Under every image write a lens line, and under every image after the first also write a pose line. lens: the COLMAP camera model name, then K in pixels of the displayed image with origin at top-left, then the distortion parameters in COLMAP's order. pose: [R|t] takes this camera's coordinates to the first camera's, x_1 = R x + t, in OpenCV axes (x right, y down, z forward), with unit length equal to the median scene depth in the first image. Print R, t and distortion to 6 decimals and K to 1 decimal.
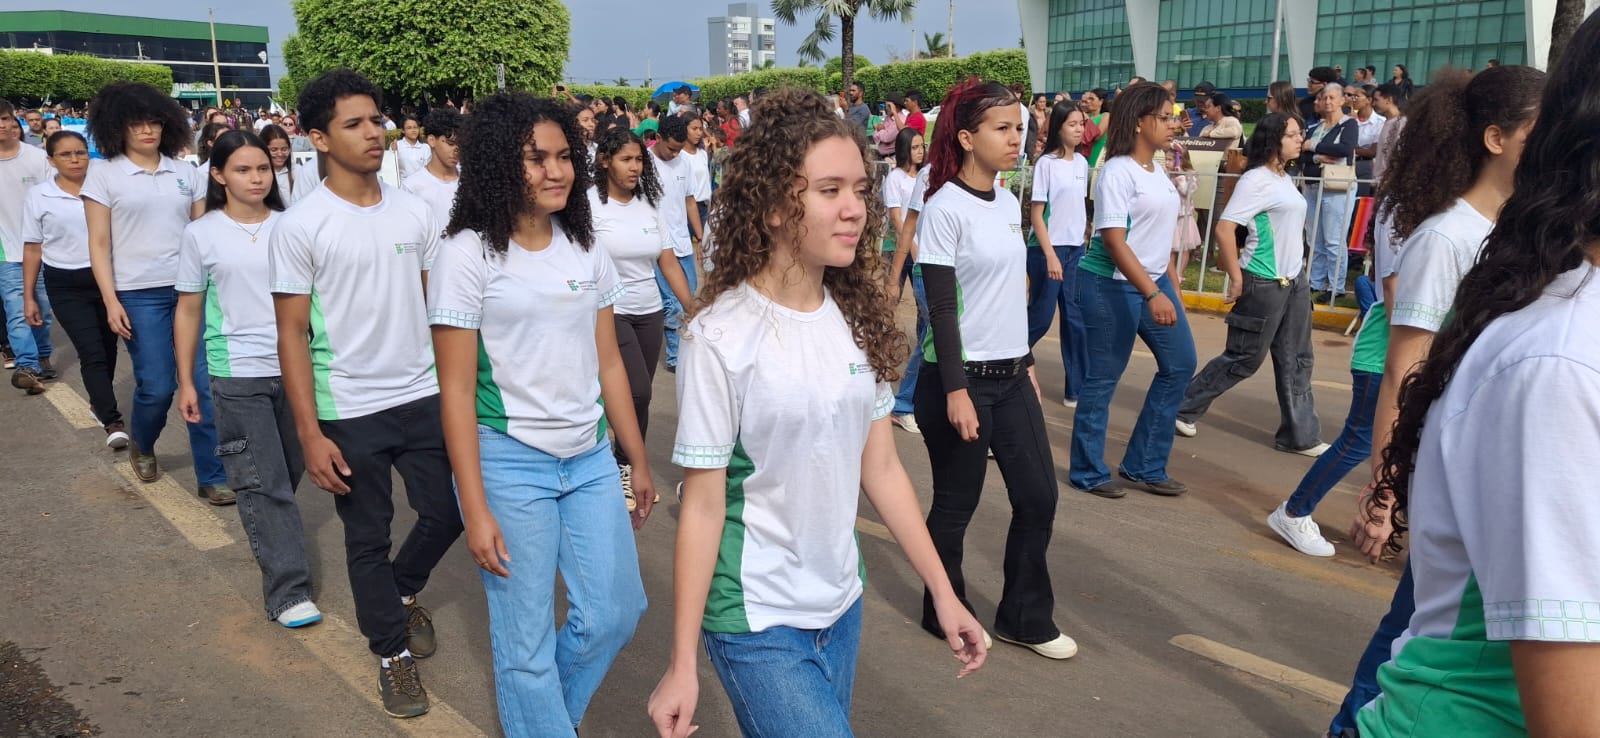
lens RADIAL K [[1199.3, 0, 830.3], [0, 1199.3, 386.4], [0, 0, 1]] dist [0.112124, -0.262684]
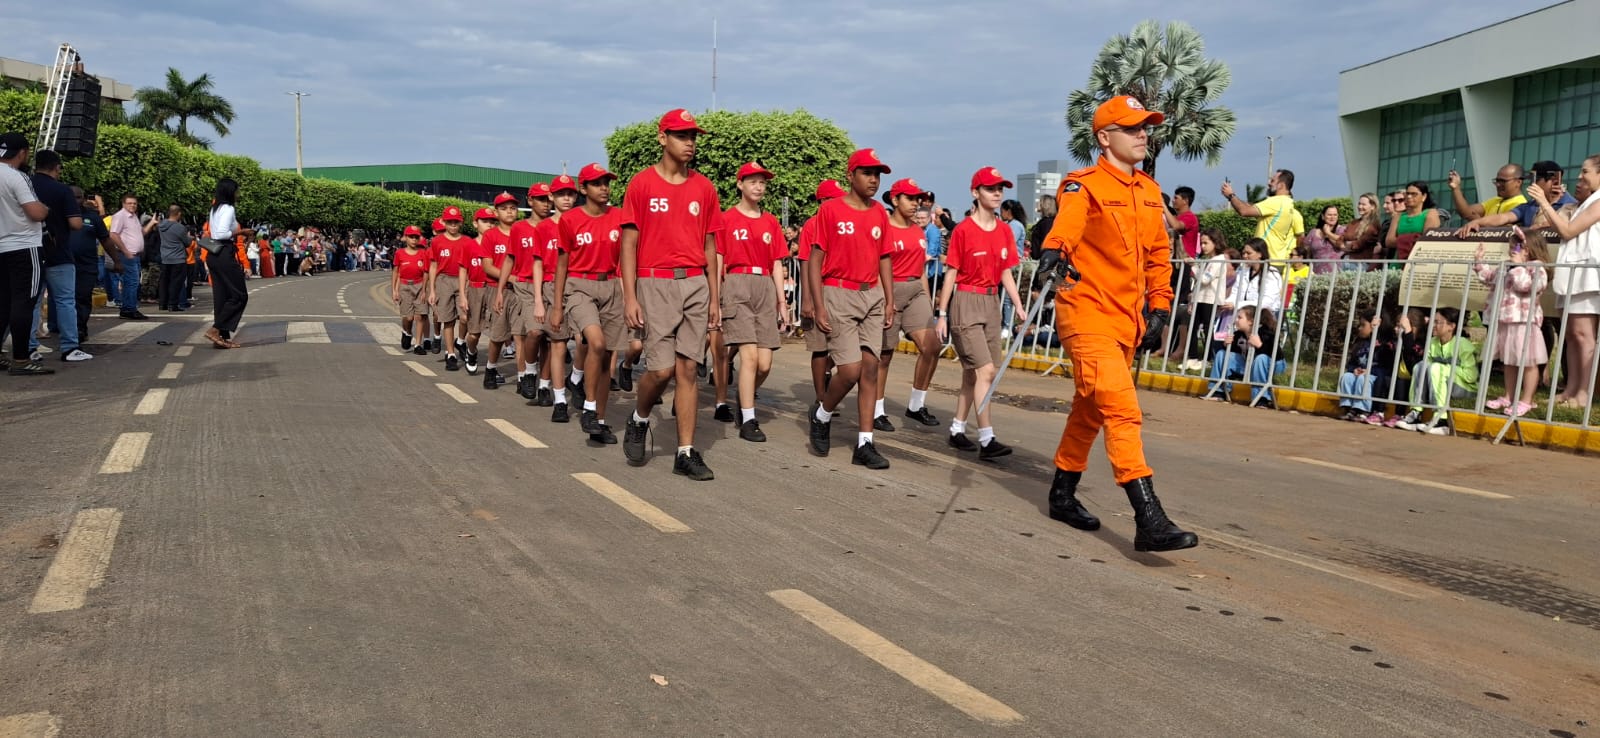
lens RADIAL K [[1184.3, 0, 808.0], [0, 1184.3, 392.3], [0, 0, 1]] dist [0.123194, -0.239329]
pose [[0.963327, 0.046129, -0.264336, 0.019148], [-0.077165, 0.991124, -0.108253, 0.006001], [0.256996, 0.124681, 0.958336, 0.055321]]
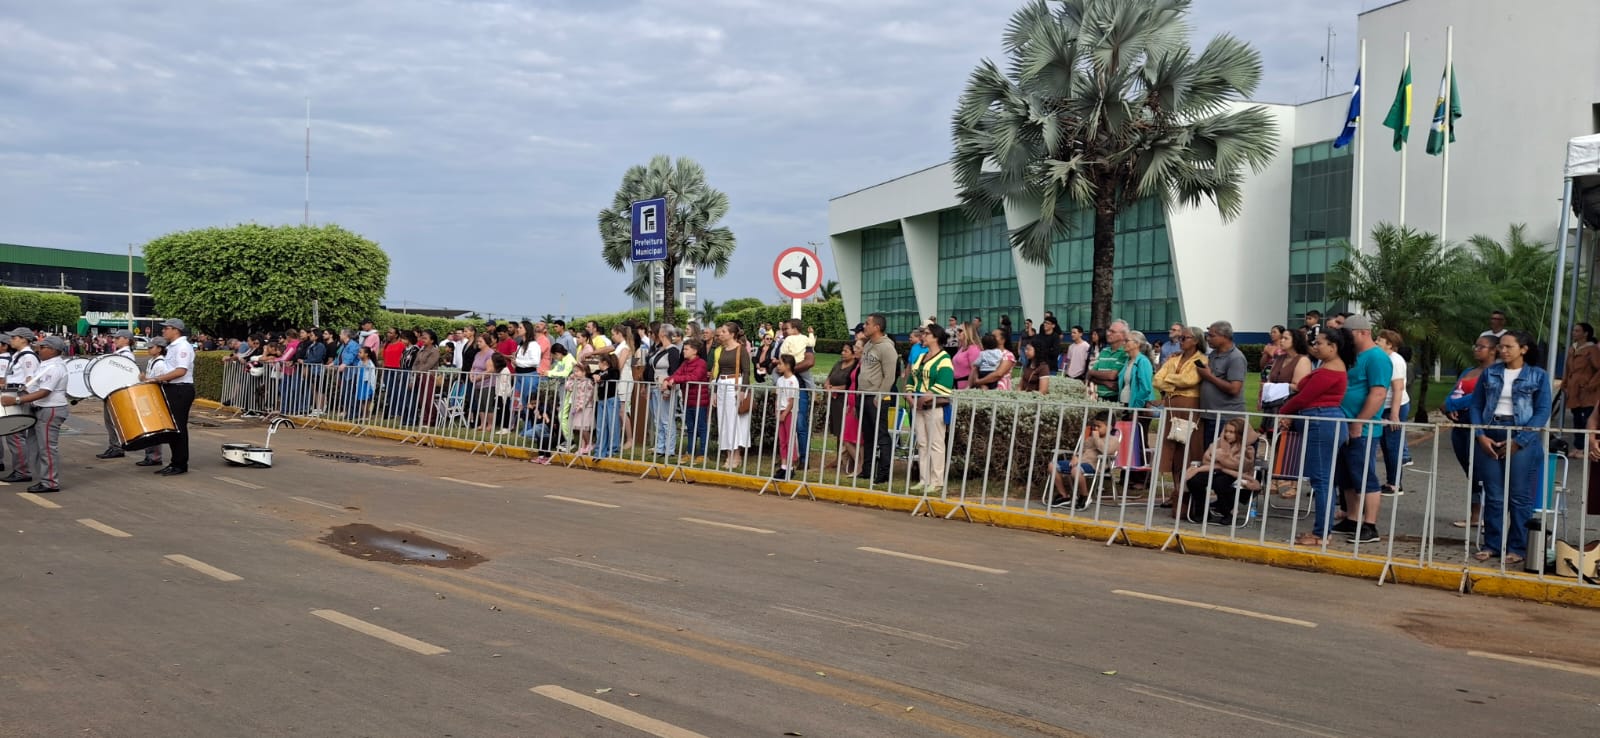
lens RADIAL K [[1199.5, 0, 825.3], [0, 1199.5, 388.0], [0, 0, 1]] dist [0.125235, -0.289853]
pose [[0.999005, 0.016146, 0.041576, 0.163756], [-0.007899, 0.981486, -0.191369, 0.037289], [-0.043897, 0.190850, 0.980637, -0.153118]]
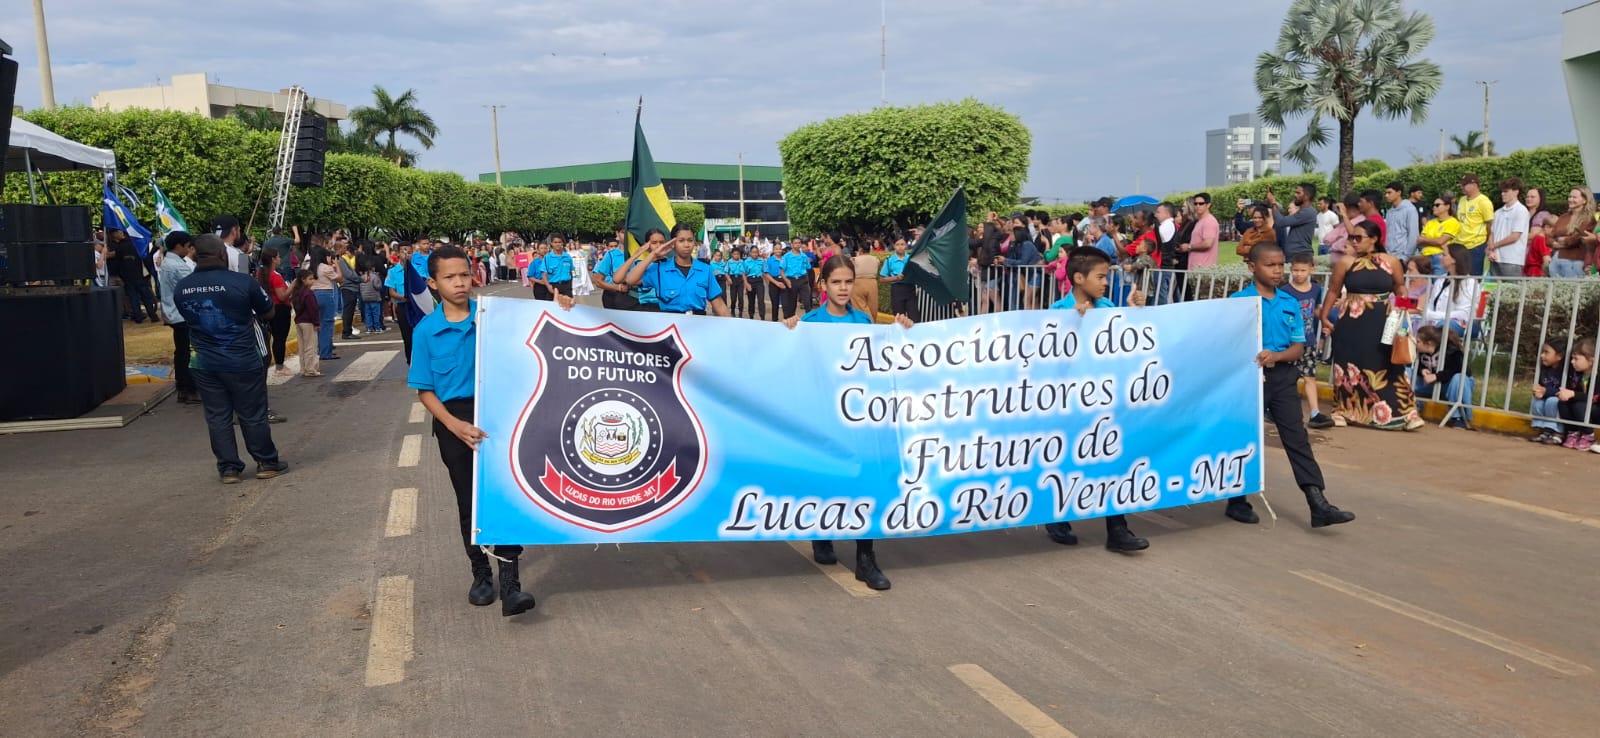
lens RADIAL K [[1185.7, 0, 782.1], [0, 1185.7, 386.2], [0, 0, 1]] dist [0.149302, -0.320436]
pose [[0.905905, 0.025124, -0.422734, 0.024666], [-0.065198, 0.994611, -0.080605, -0.006361], [0.418431, 0.100582, 0.902662, 0.035548]]
